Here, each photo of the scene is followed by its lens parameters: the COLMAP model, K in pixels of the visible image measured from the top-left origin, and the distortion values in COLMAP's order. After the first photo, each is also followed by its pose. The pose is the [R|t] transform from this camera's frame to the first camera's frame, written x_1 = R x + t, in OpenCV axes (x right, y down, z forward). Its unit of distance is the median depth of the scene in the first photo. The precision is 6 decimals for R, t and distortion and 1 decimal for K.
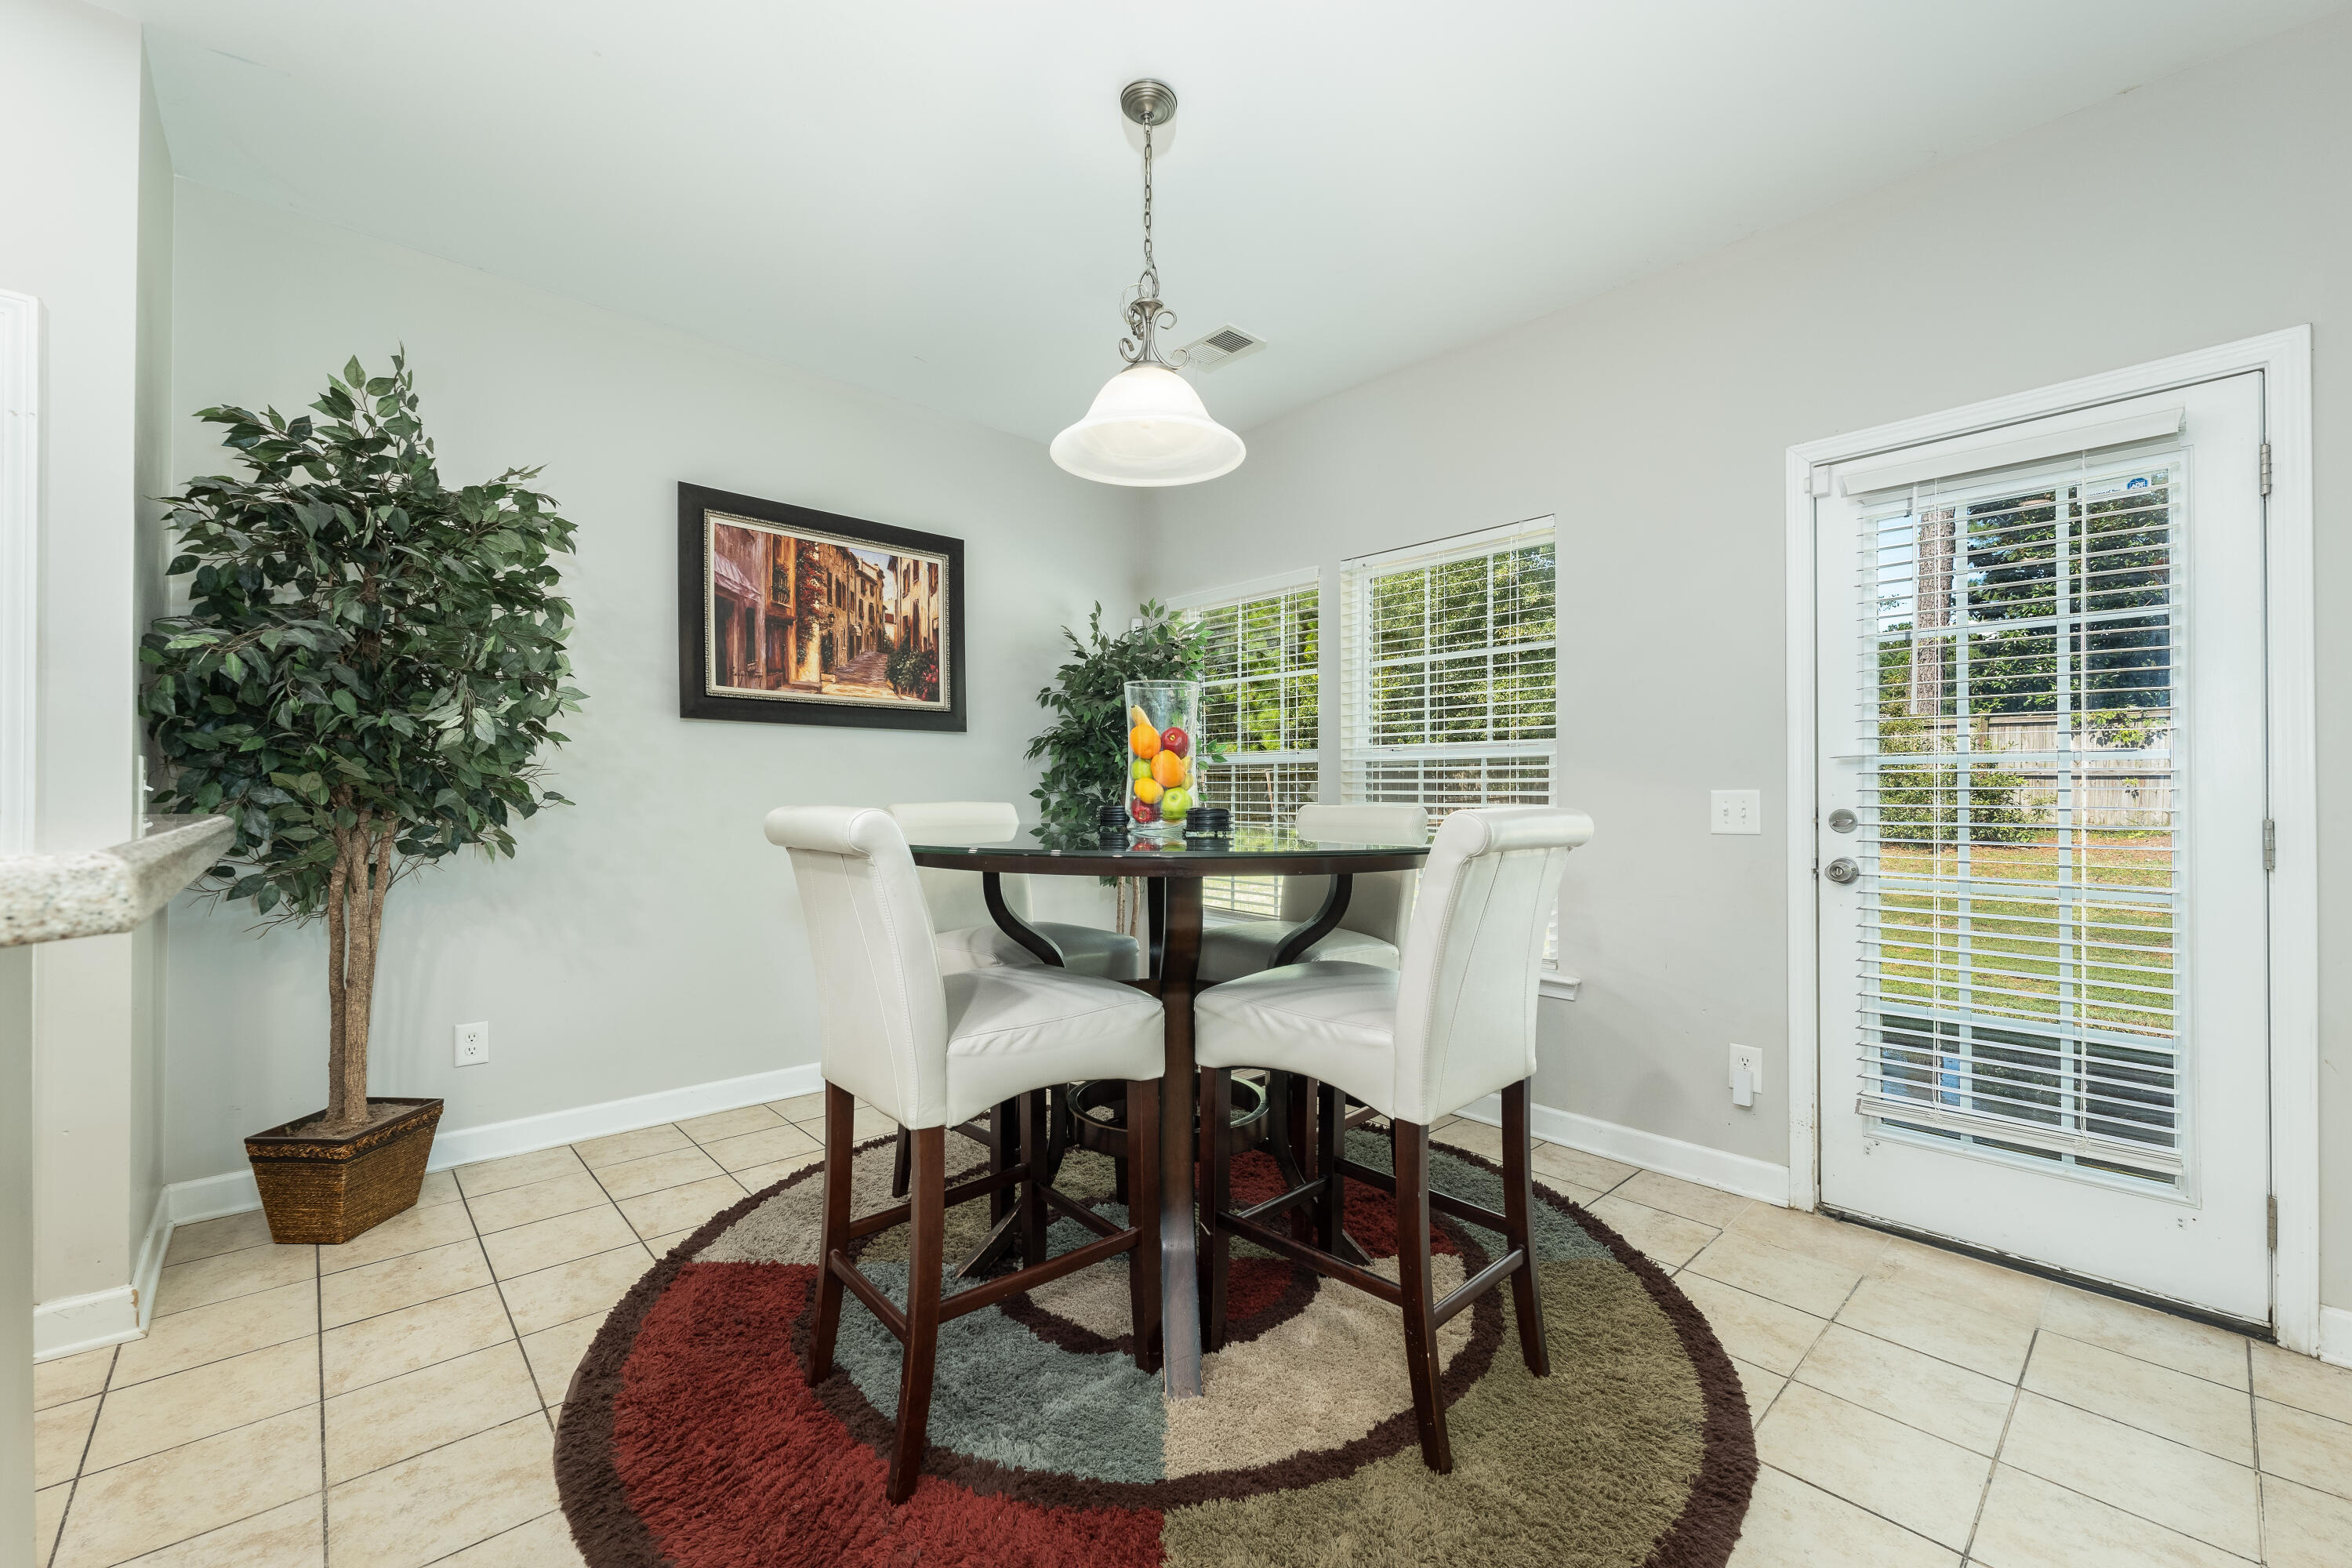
lens RADIAL K [[942.5, 0, 1173.4], [0, 942.5, 787.6], [0, 0, 1]] dist [0.002818, -0.000162]
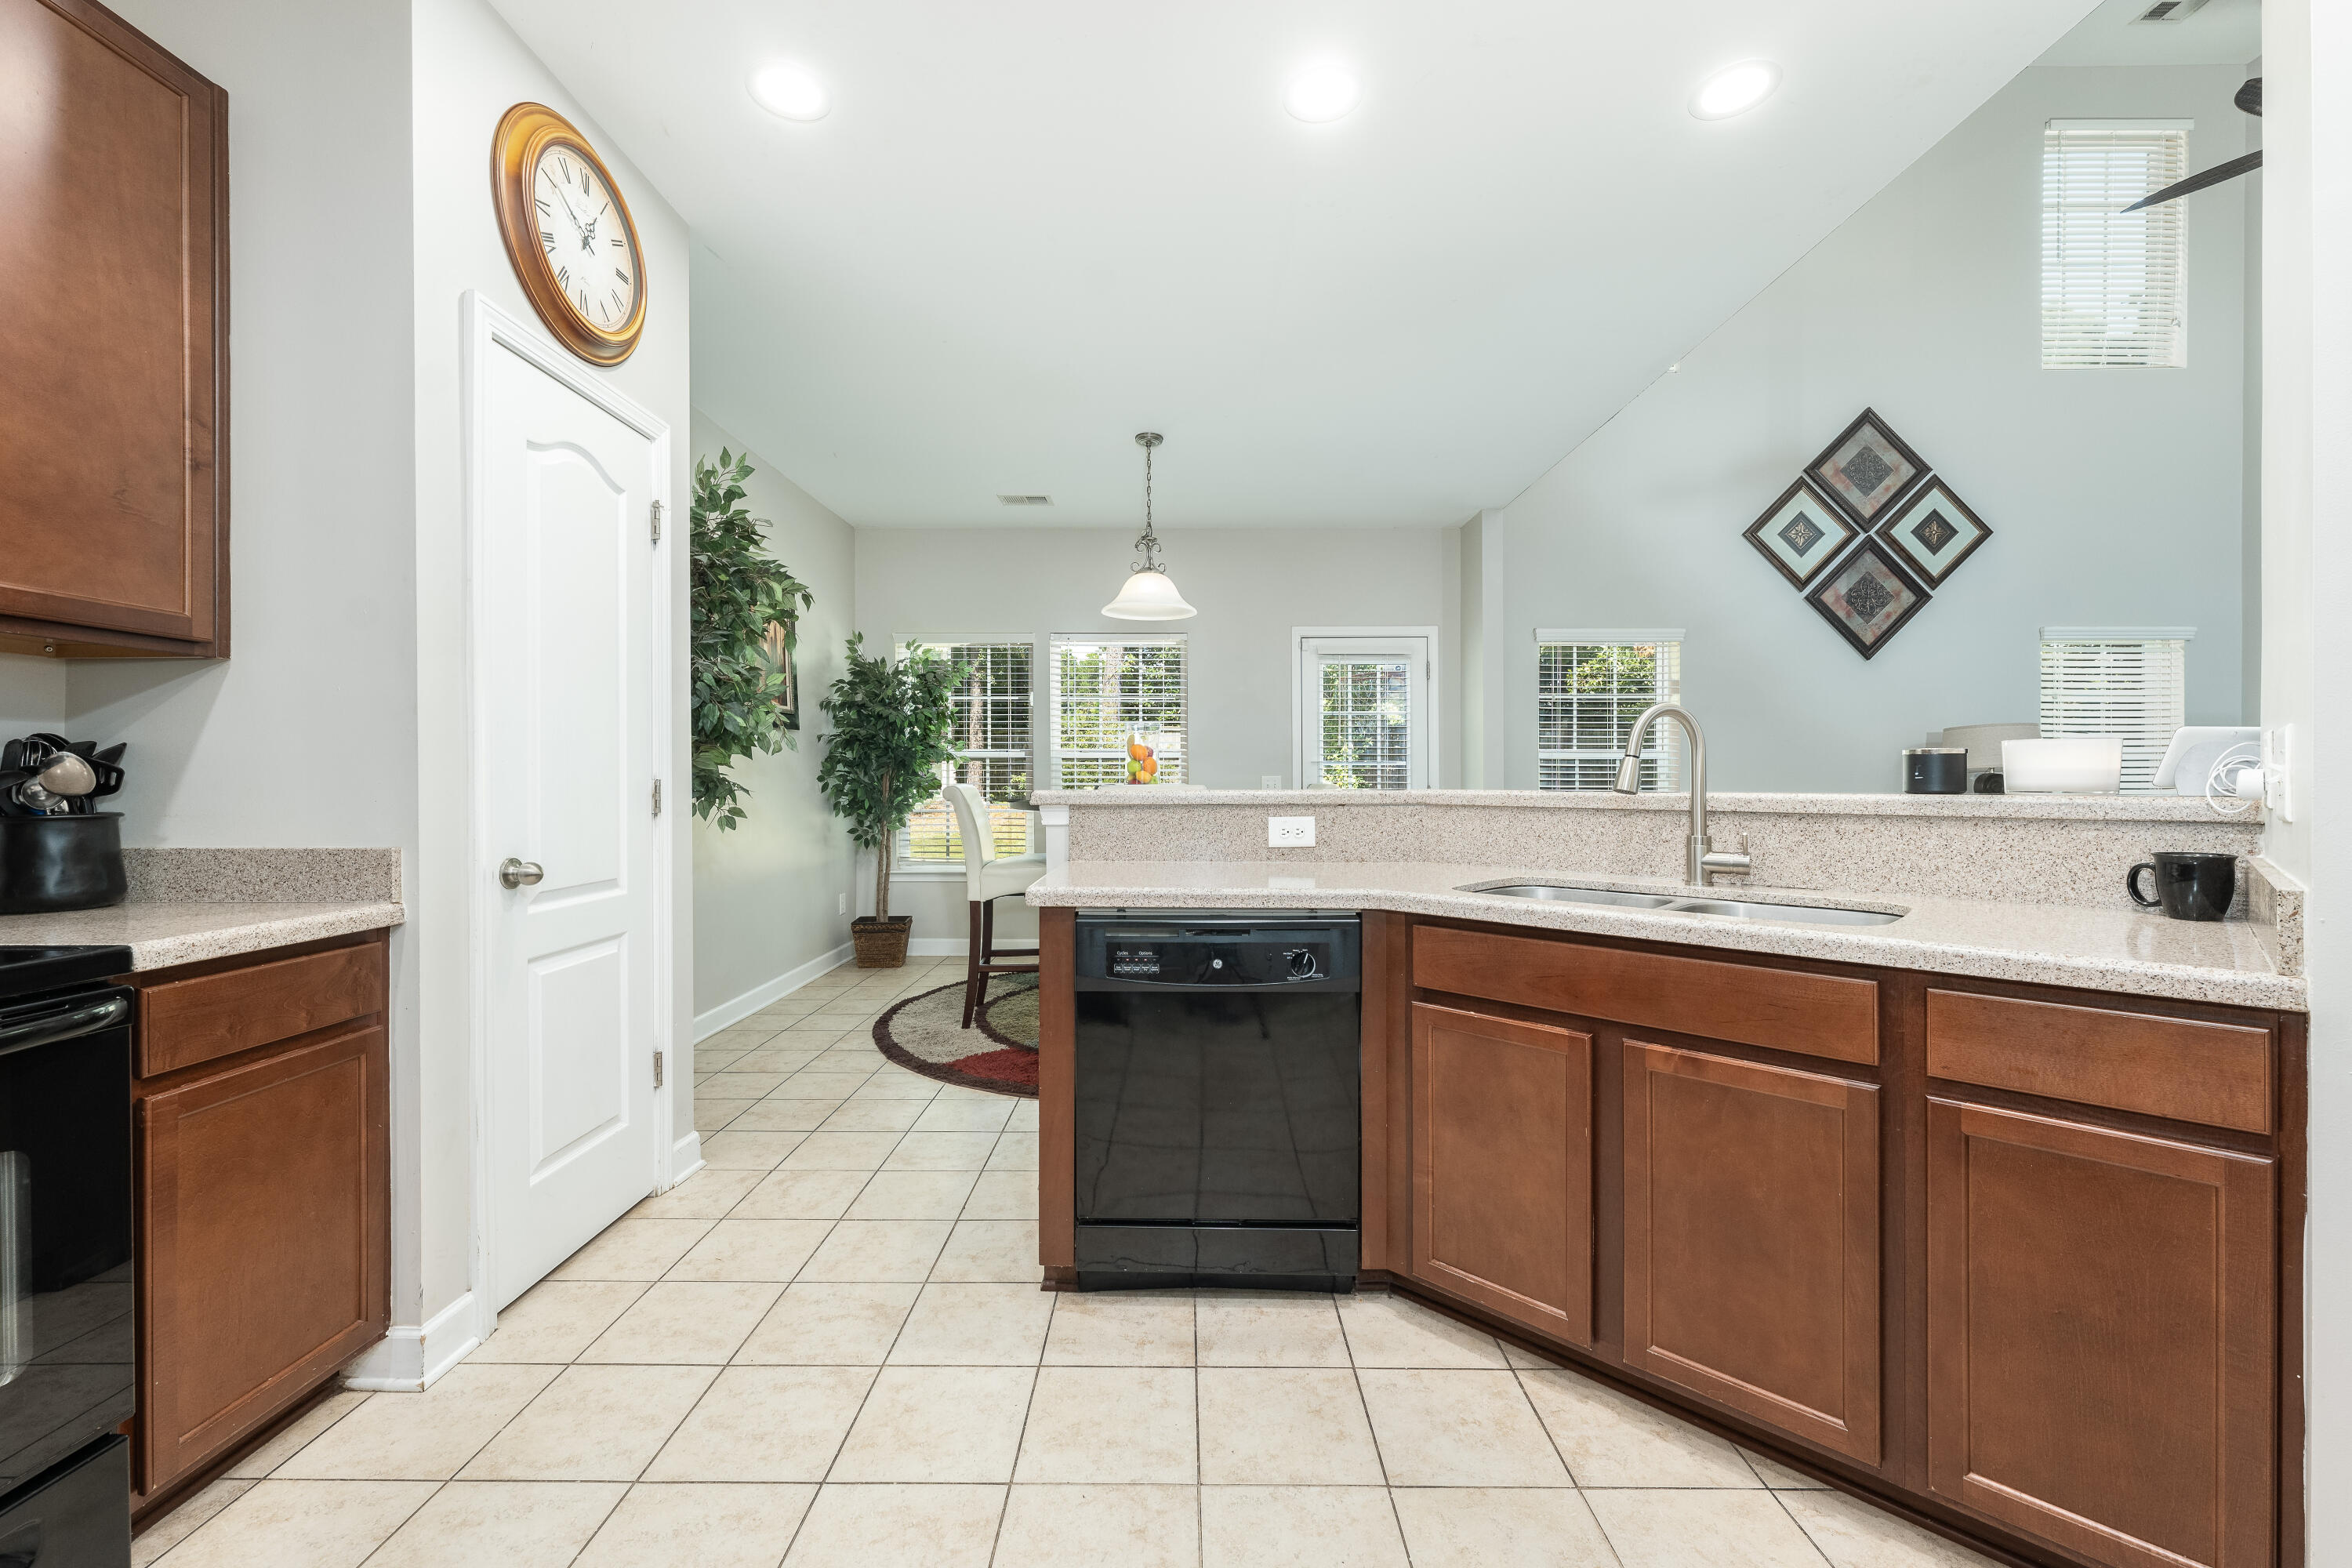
lens RADIAL K [[942.5, 0, 1173.4], [0, 942.5, 784.3], [0, 0, 1]] dist [0.002818, -0.000162]
pose [[0.680791, -0.008648, 0.732427, -0.895996], [-0.002208, 0.999902, 0.013859, -0.006015], [-0.732474, -0.011052, 0.680705, -0.257813]]
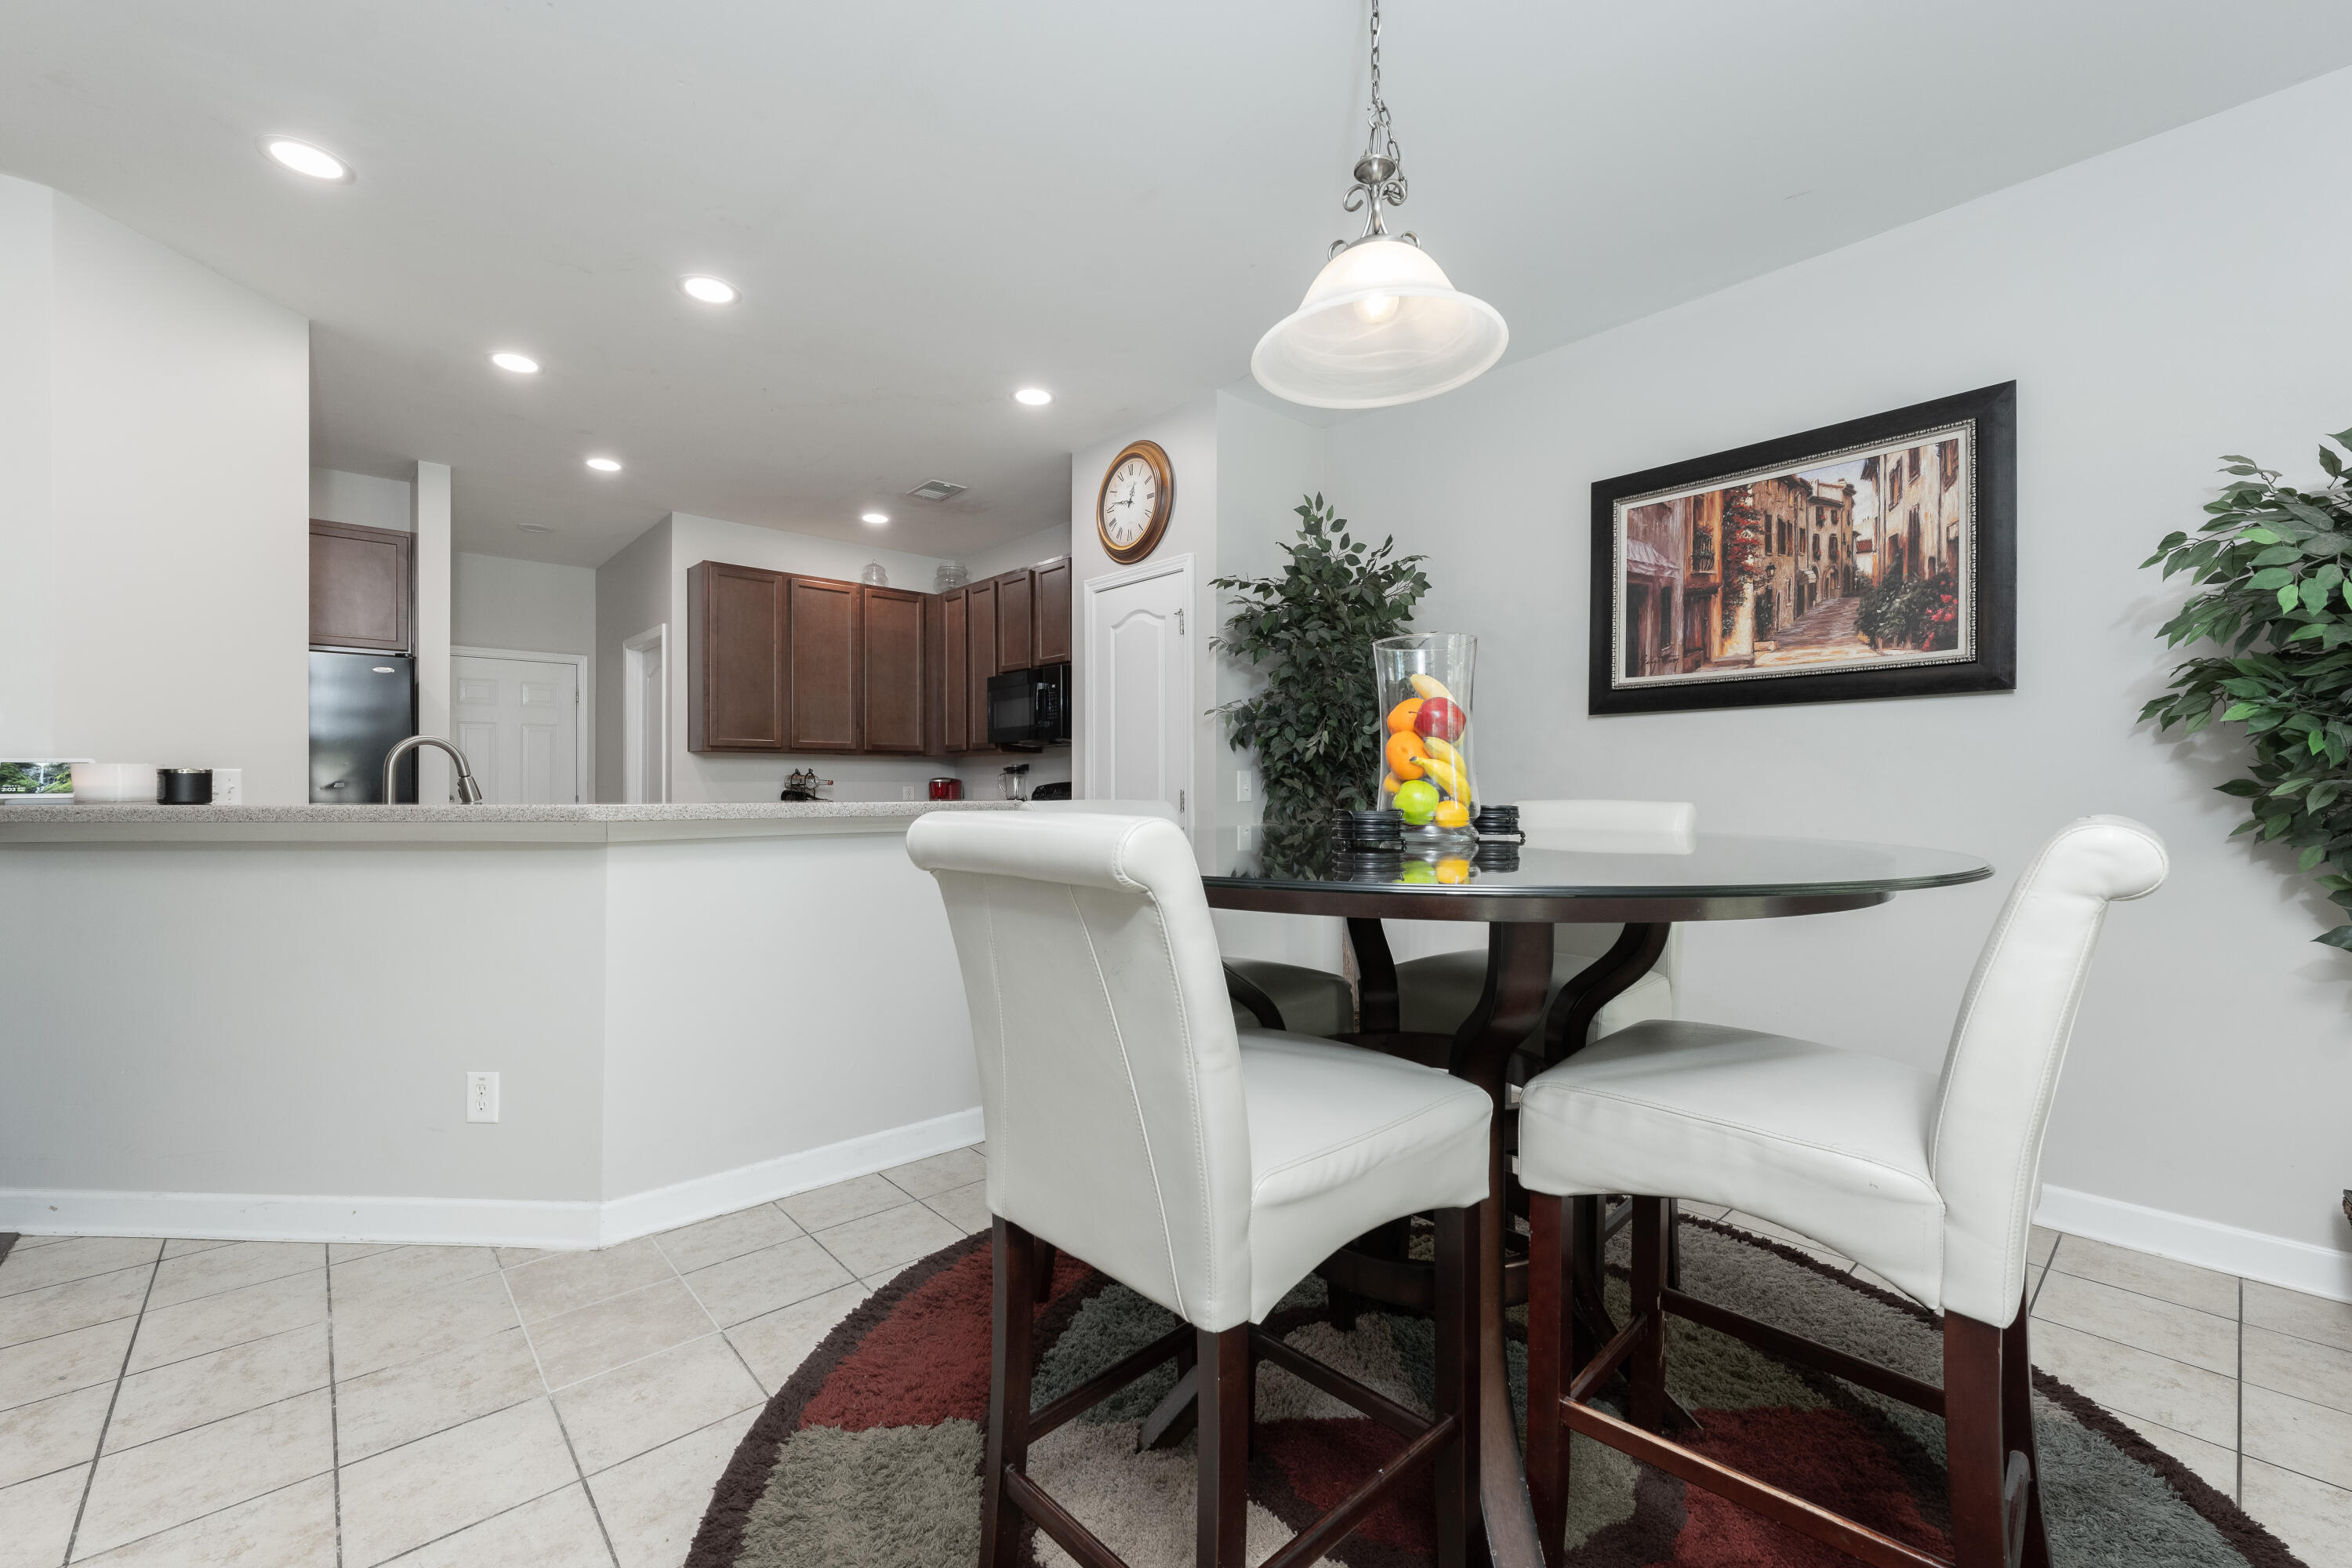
lens RADIAL K [[942.5, 0, 1170.5], [0, 942.5, 789.5], [0, 0, 1]] dist [0.002818, -0.000162]
pose [[-0.001655, -0.000142, -0.999999, 0.447936], [0.010388, 0.999946, -0.000159, 0.001463], [0.999945, -0.010388, -0.001653, 0.494117]]
